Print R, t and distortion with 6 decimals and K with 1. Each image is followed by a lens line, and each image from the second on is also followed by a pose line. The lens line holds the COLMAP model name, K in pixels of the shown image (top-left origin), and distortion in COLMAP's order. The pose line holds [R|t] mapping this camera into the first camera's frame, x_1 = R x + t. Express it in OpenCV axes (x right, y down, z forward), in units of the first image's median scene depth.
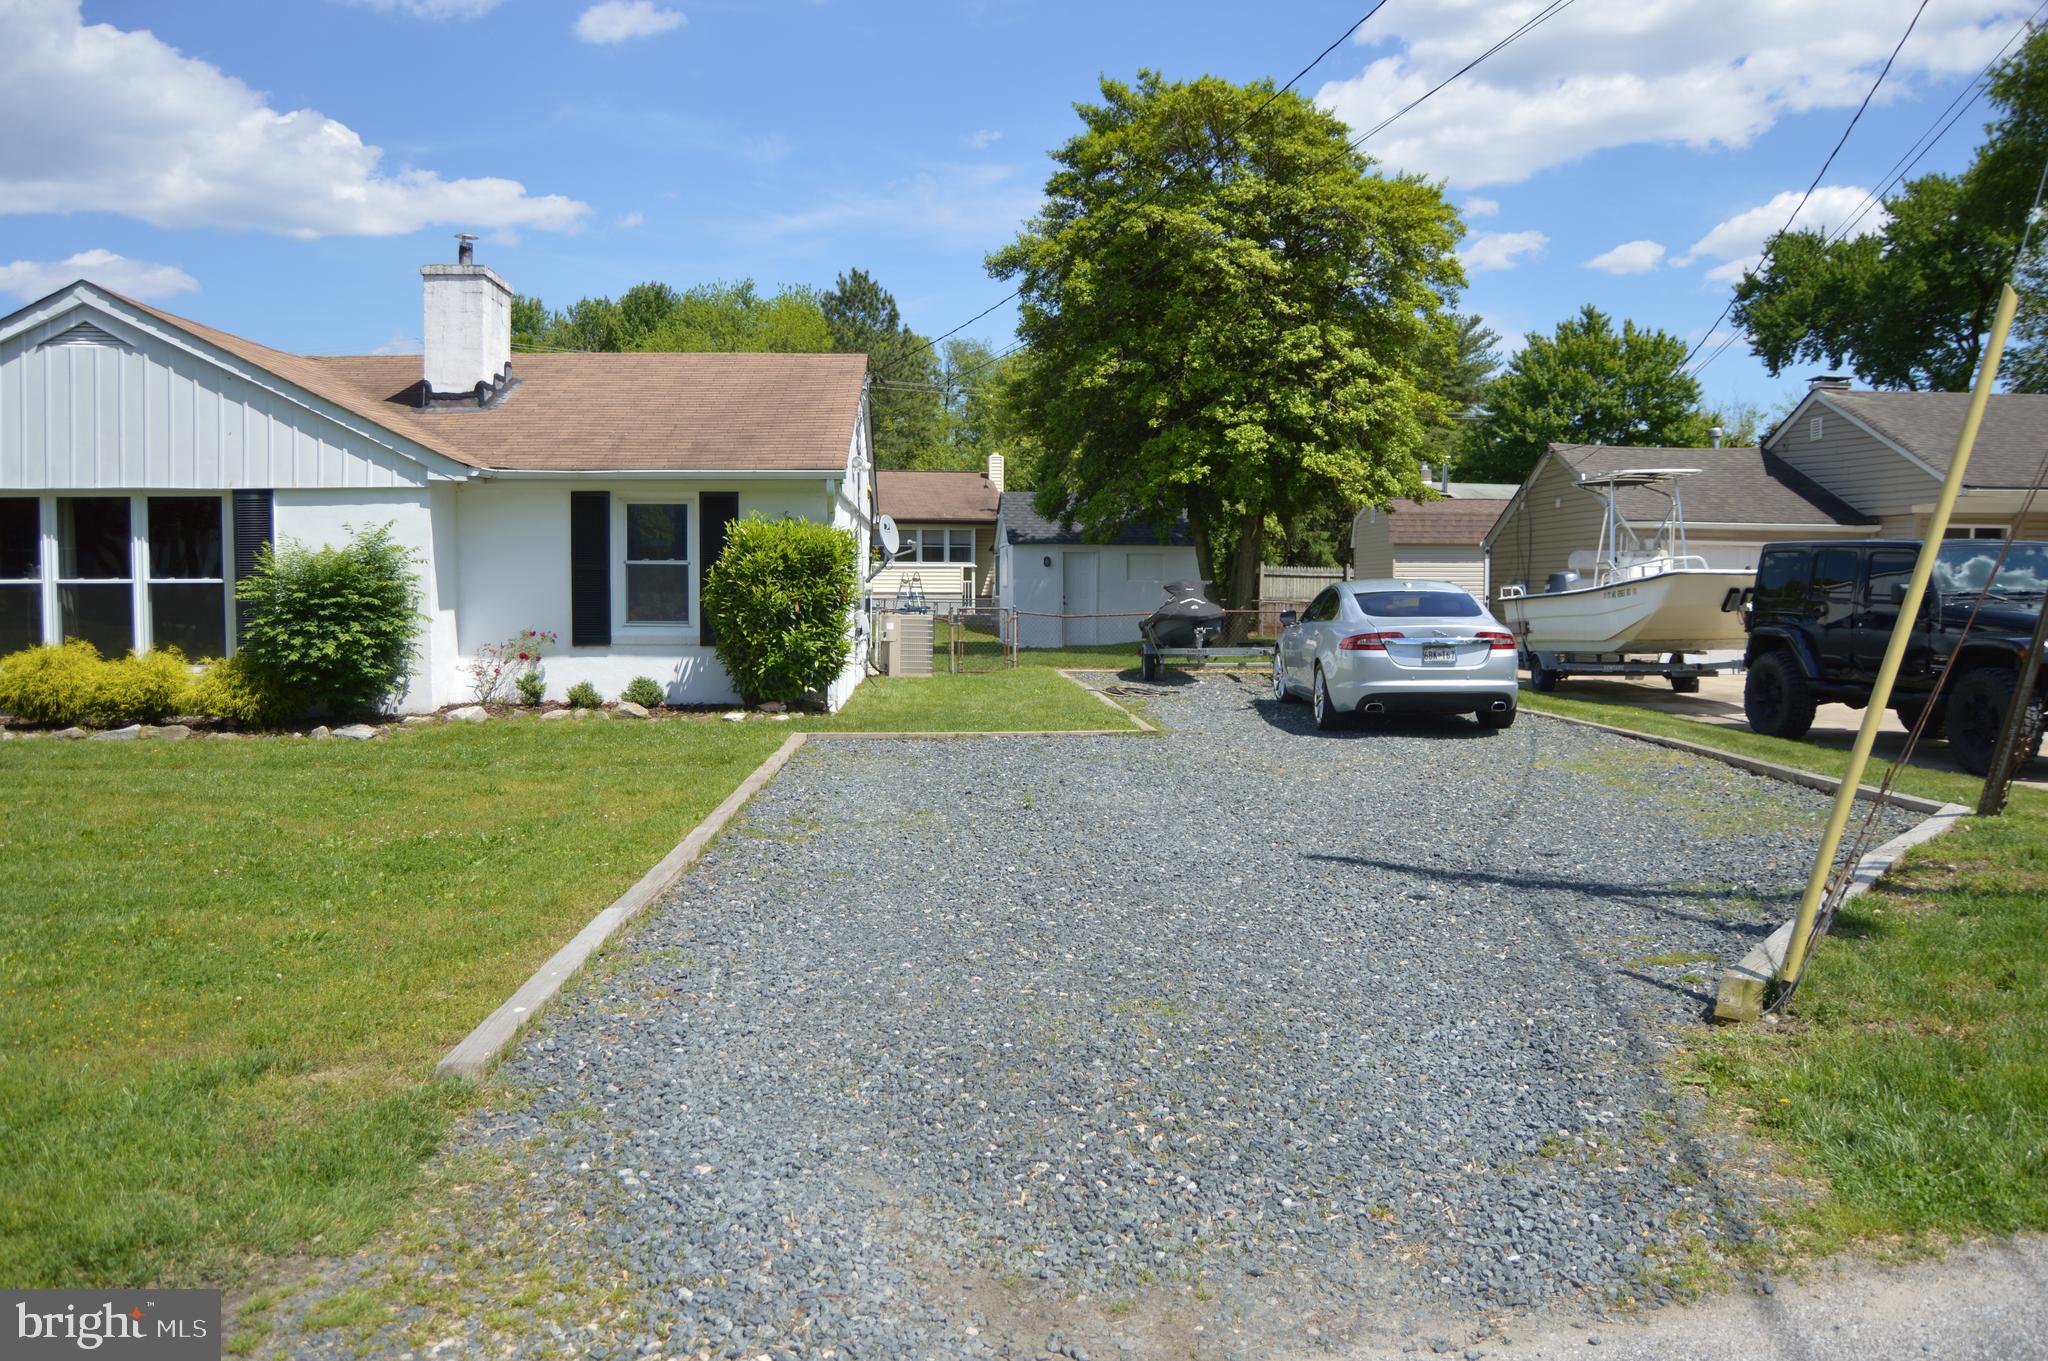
lens RADIAL K [[1630.5, 0, 1024.0], [0, 1630.5, 680.5], [0, 0, 1]] dist [-0.102912, 0.053325]
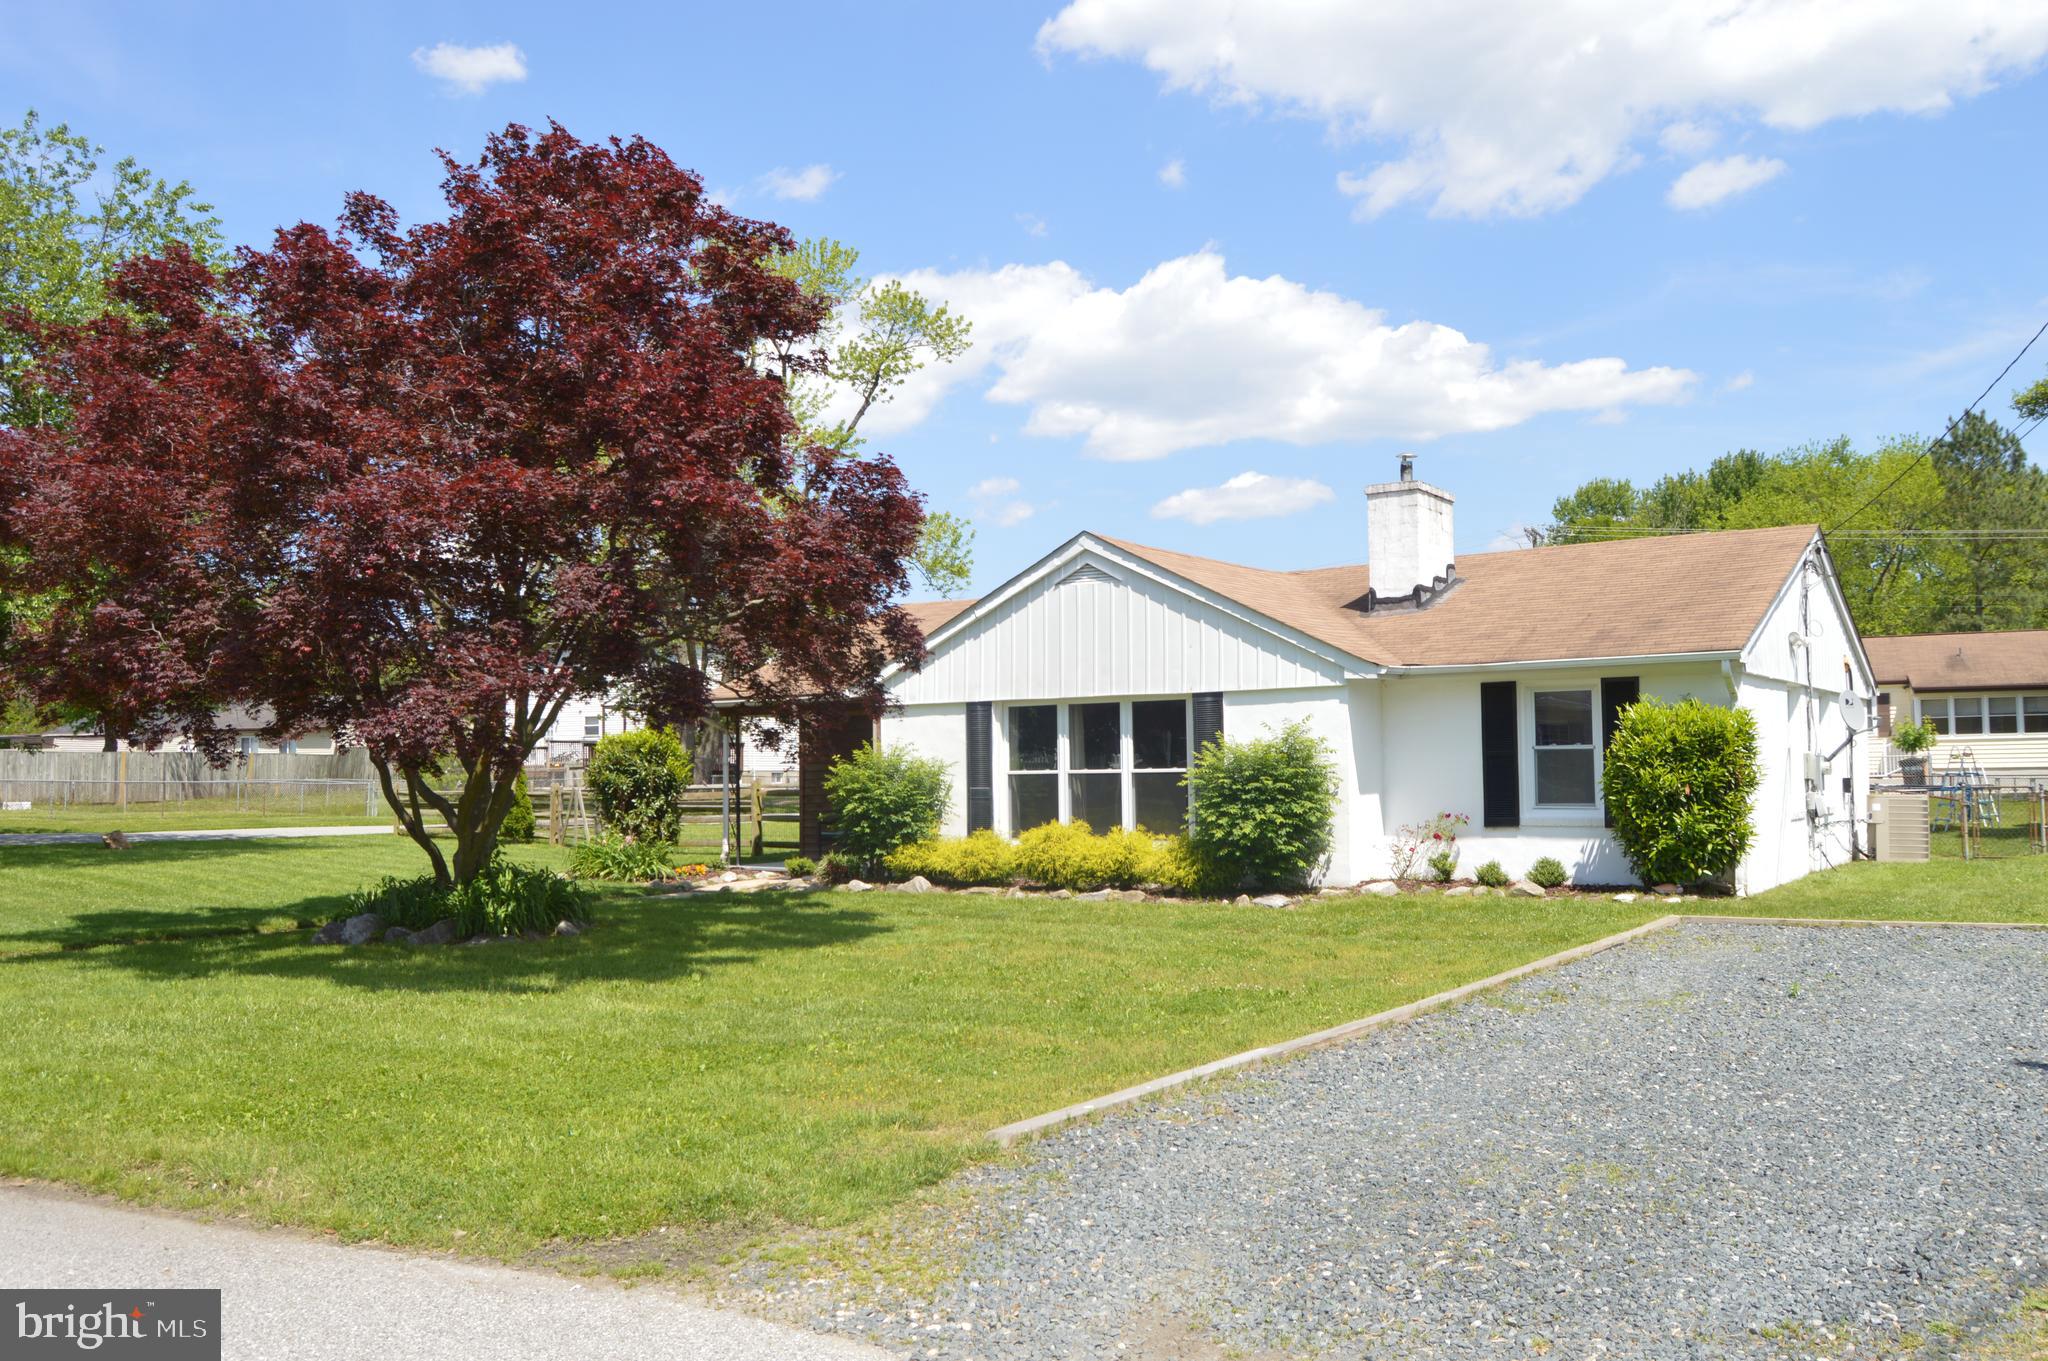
lens RADIAL K [[1630.5, 0, 1024.0], [0, 1630.5, 680.5], [0, 0, 1]] dist [-0.102912, 0.053325]
pose [[0.784556, -0.047080, -0.618268, 0.153691], [-0.022122, 0.994353, -0.103791, -0.000251], [0.619663, 0.095107, 0.779084, -0.027323]]
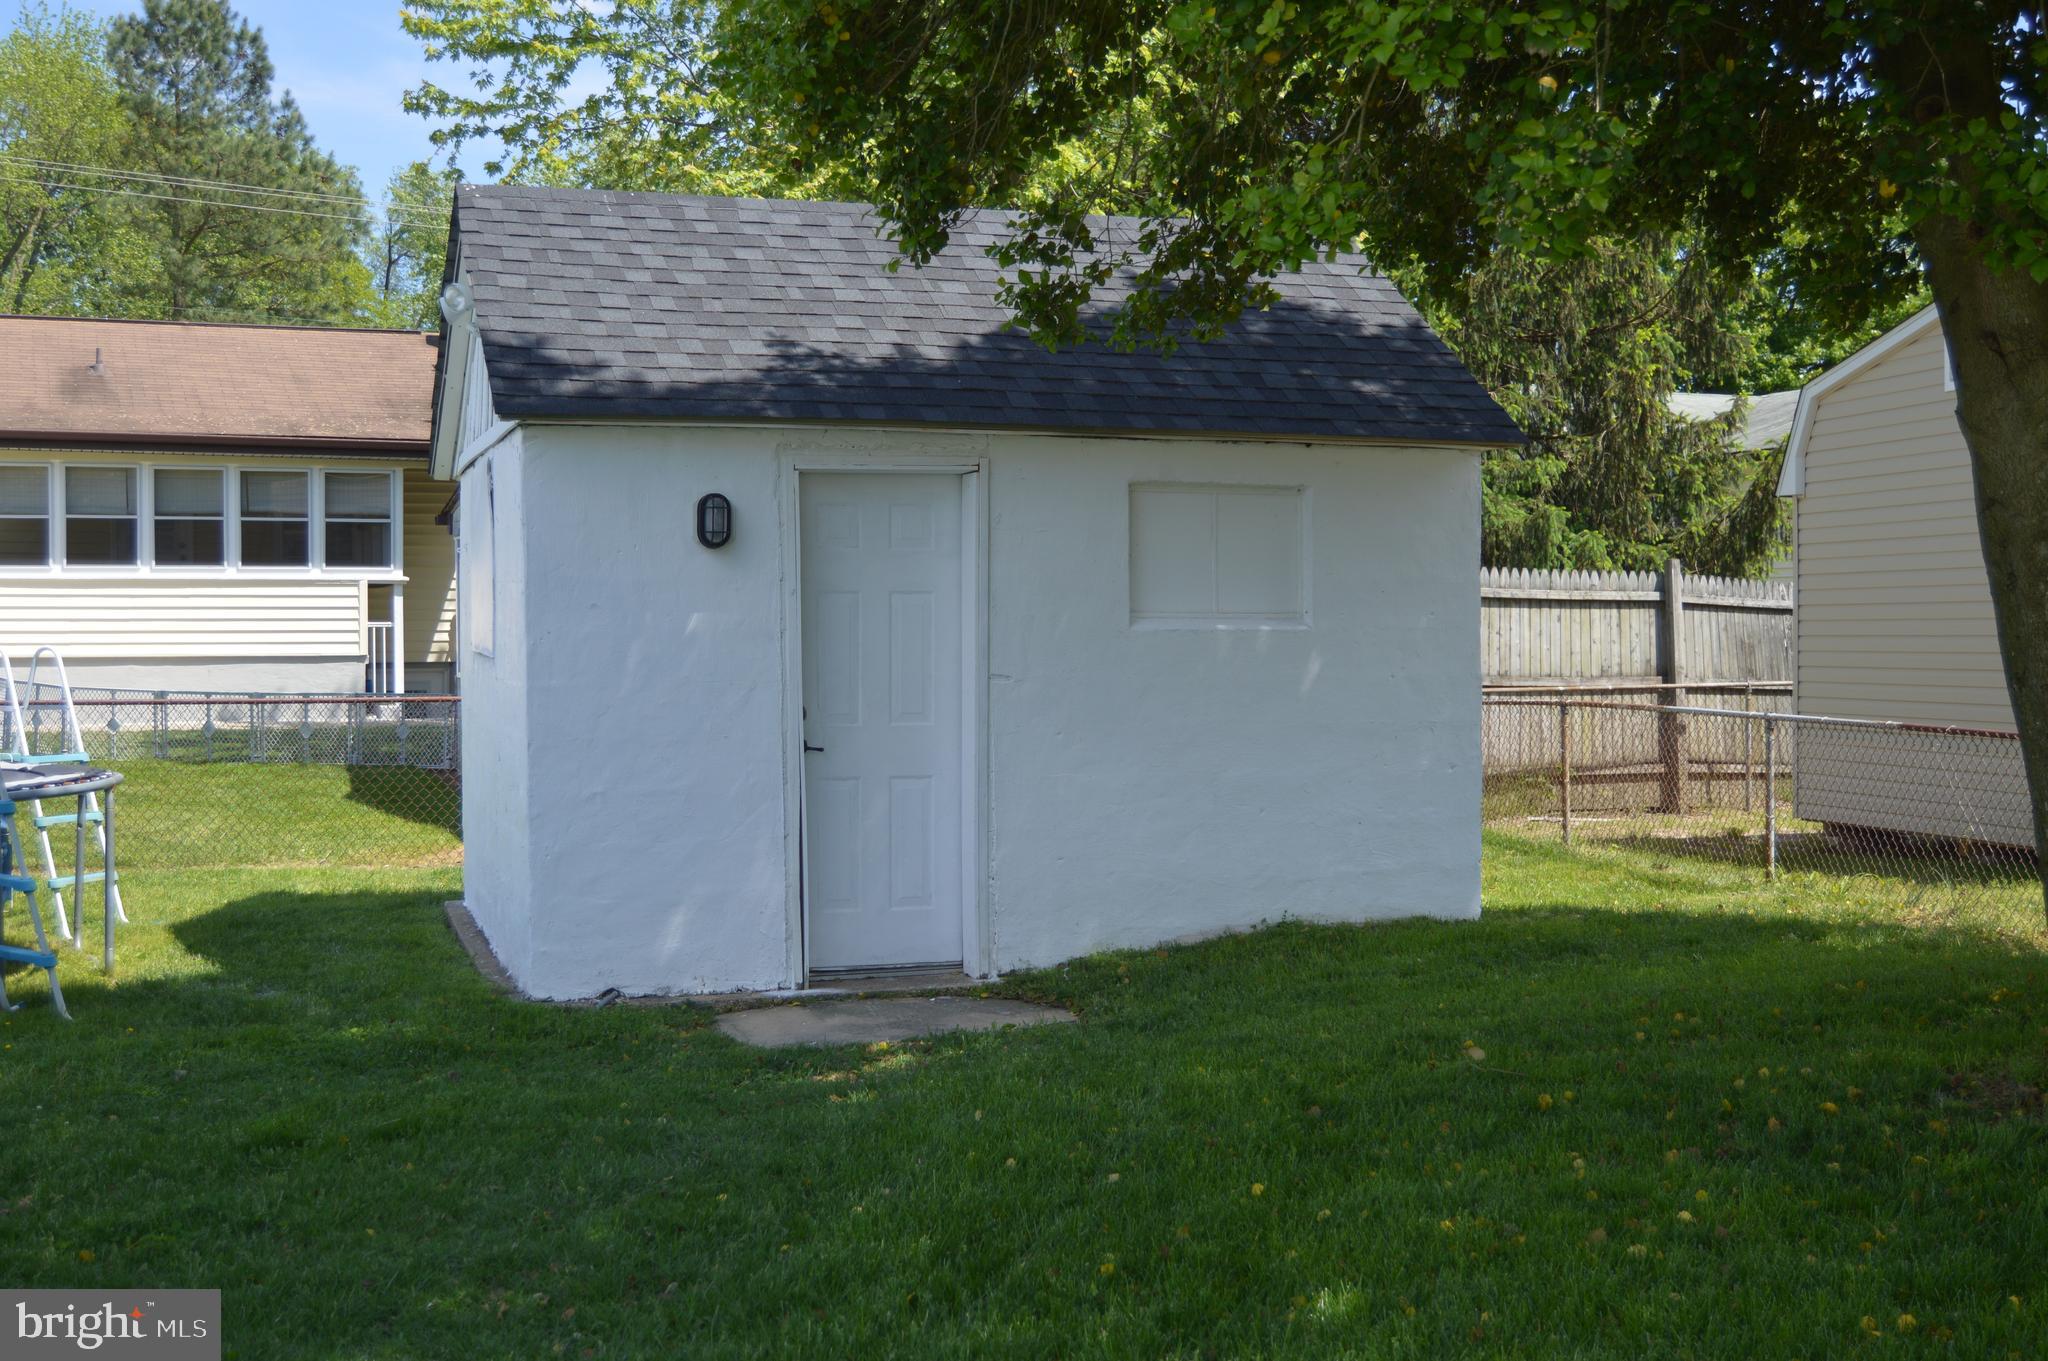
lens RADIAL K [[2550.4, 0, 1024.0], [0, 2550.4, 680.5], [0, 0, 1]] dist [0.003066, 0.005458]
pose [[0.981944, -0.003698, 0.189134, -0.012713], [0.010729, 0.999288, -0.036164, -0.103679], [-0.188865, 0.037540, 0.981285, 1.661761]]
